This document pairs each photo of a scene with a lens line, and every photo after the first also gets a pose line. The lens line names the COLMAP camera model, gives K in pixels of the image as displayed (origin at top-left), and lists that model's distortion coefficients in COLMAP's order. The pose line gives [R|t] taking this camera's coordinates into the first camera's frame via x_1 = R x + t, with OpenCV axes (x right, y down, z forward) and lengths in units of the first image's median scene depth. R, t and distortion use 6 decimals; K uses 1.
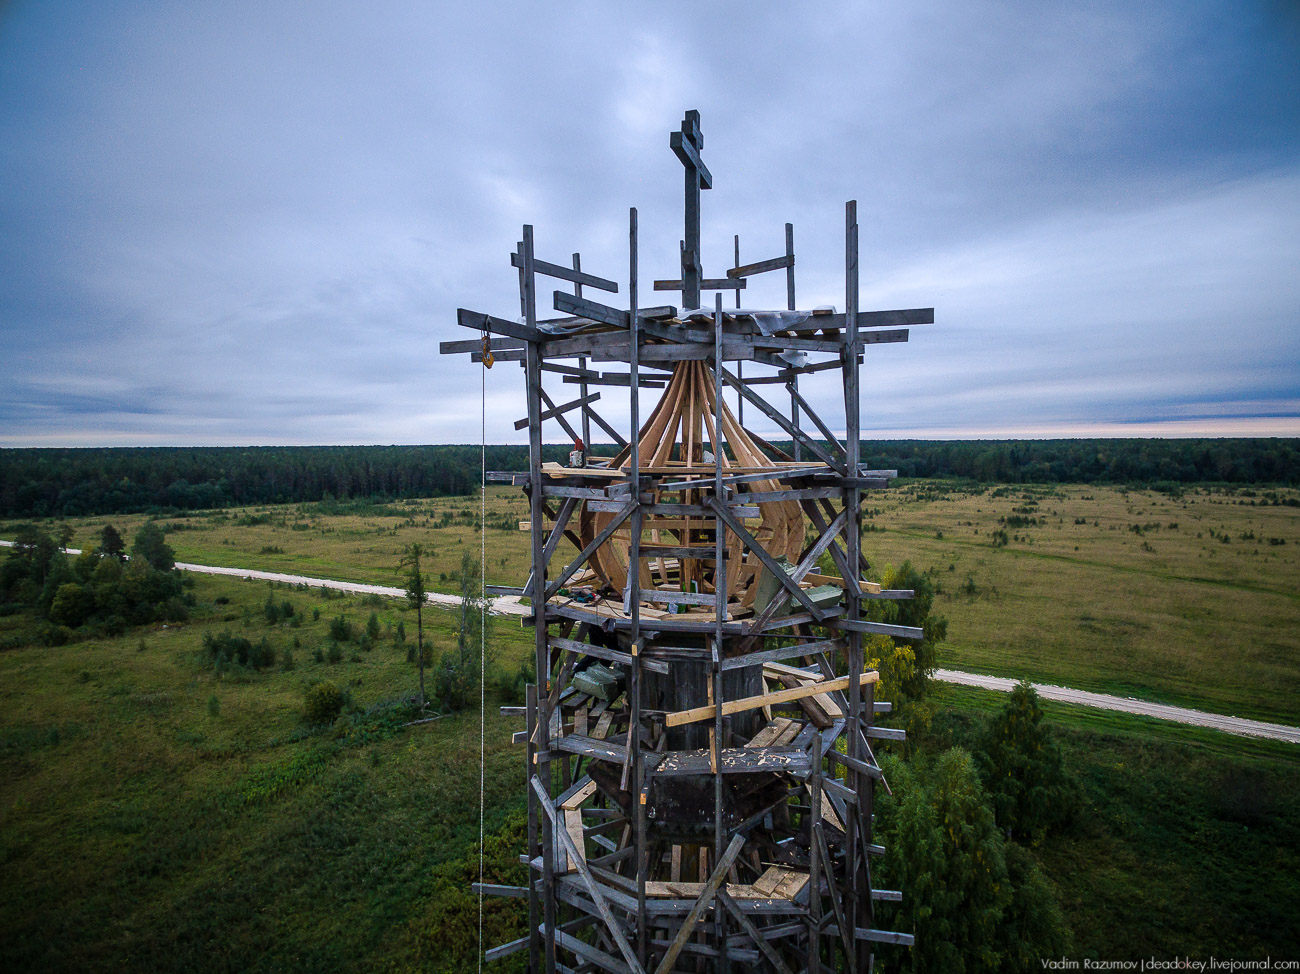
lens RADIAL K [[720.9, 0, 656.2], [0, 720.9, 490.6], [0, 0, 1]] dist [0.014644, -0.000004]
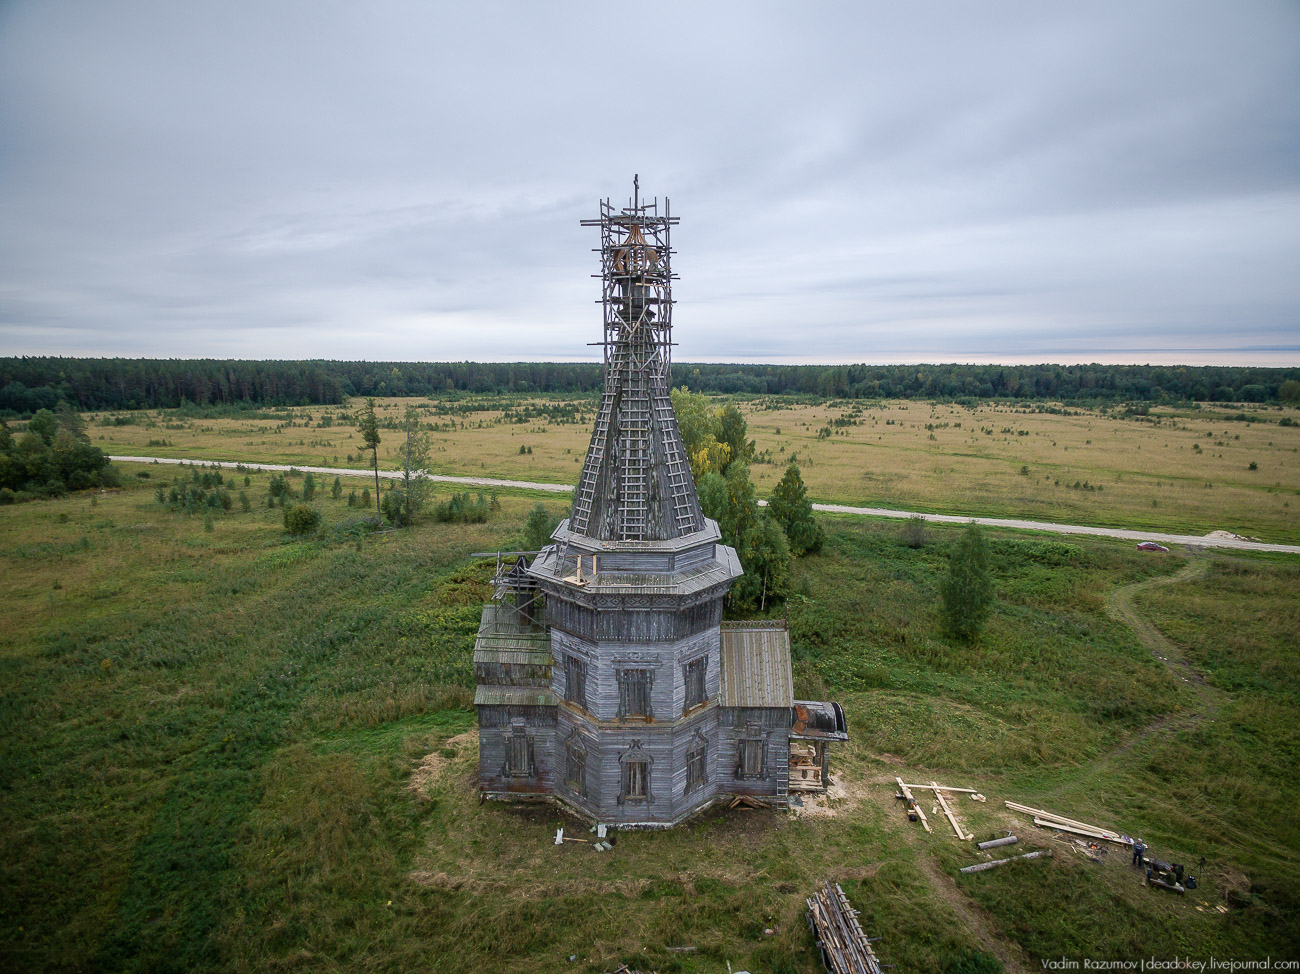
lens RADIAL K [[720.9, 0, 656.2], [0, 720.9, 490.6], [0, 0, 1]] dist [0.014644, -0.000004]
pose [[0.982830, -0.016229, 0.183800, -0.021144], [-0.002912, 0.994636, 0.103395, 0.031208], [-0.184492, -0.102155, 0.977511, -0.113591]]
